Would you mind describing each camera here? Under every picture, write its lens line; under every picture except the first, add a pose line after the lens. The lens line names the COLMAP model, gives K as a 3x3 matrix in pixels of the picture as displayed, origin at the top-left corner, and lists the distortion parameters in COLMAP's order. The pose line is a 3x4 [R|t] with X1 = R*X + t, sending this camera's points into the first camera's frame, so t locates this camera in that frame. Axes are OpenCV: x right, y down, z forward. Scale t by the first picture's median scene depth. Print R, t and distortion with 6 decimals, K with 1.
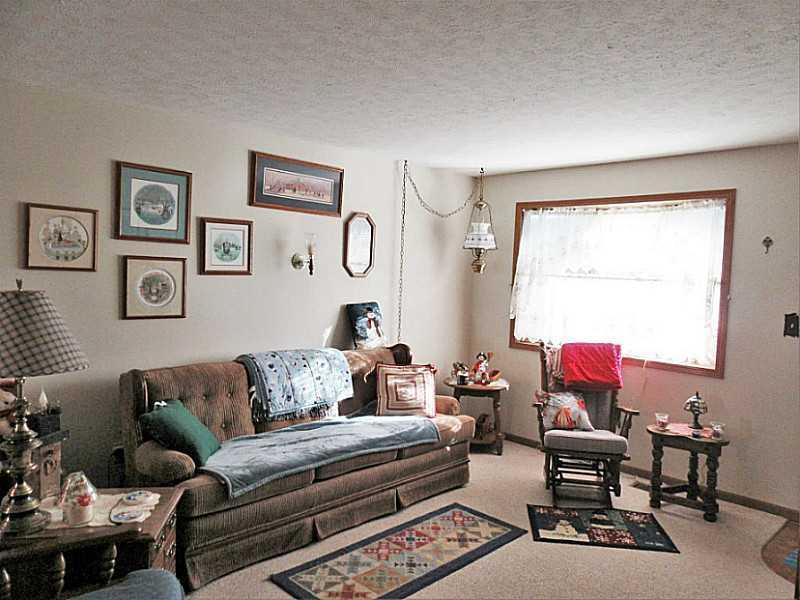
lens RADIAL K [[594.0, 0, 407.5], [0, 594.0, 299.1], [0, 0, 1]] dist [0.001701, -0.003118]
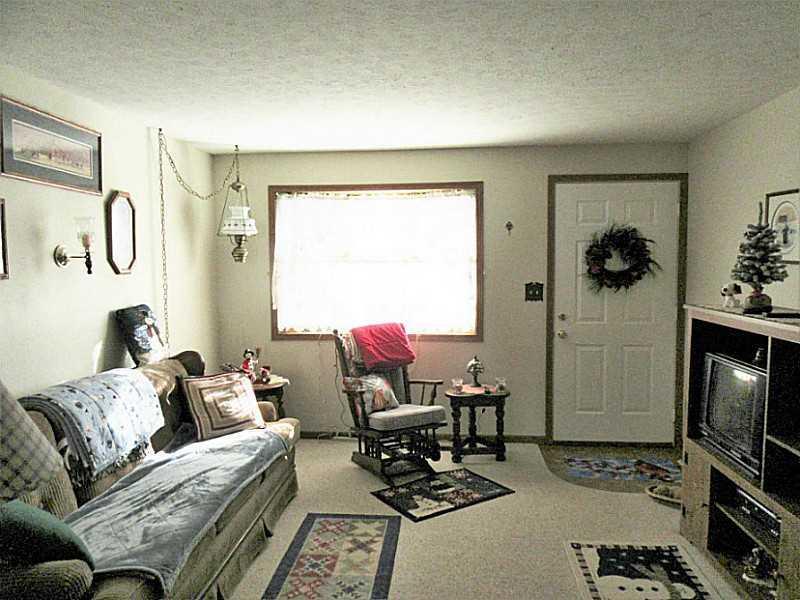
lens RADIAL K [[594.0, 0, 398.5], [0, 594.0, 298.9], [0, 0, 1]] dist [0.001701, -0.003118]
pose [[0.765233, -0.083165, 0.638359, -0.347749], [0.067345, 0.996521, 0.049098, -0.020836], [-0.640221, 0.005419, 0.768171, 0.193656]]
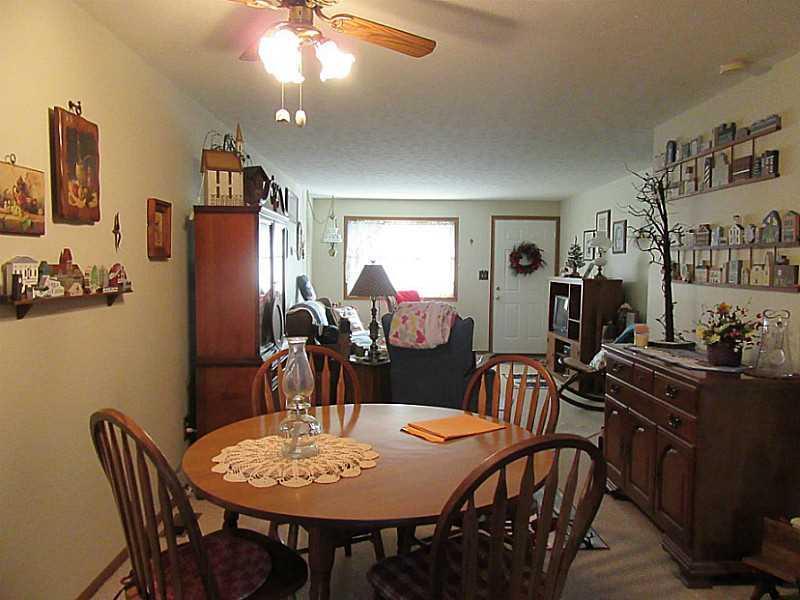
lens RADIAL K [[594.0, 0, 404.6], [0, 594.0, 302.6], [0, 0, 1]] dist [0.001701, -0.003118]
pose [[0.680775, -0.072497, 0.728896, -1.250493], [0.050375, 0.997368, 0.052151, 0.010870], [-0.730758, 0.001215, 0.682635, -0.398391]]
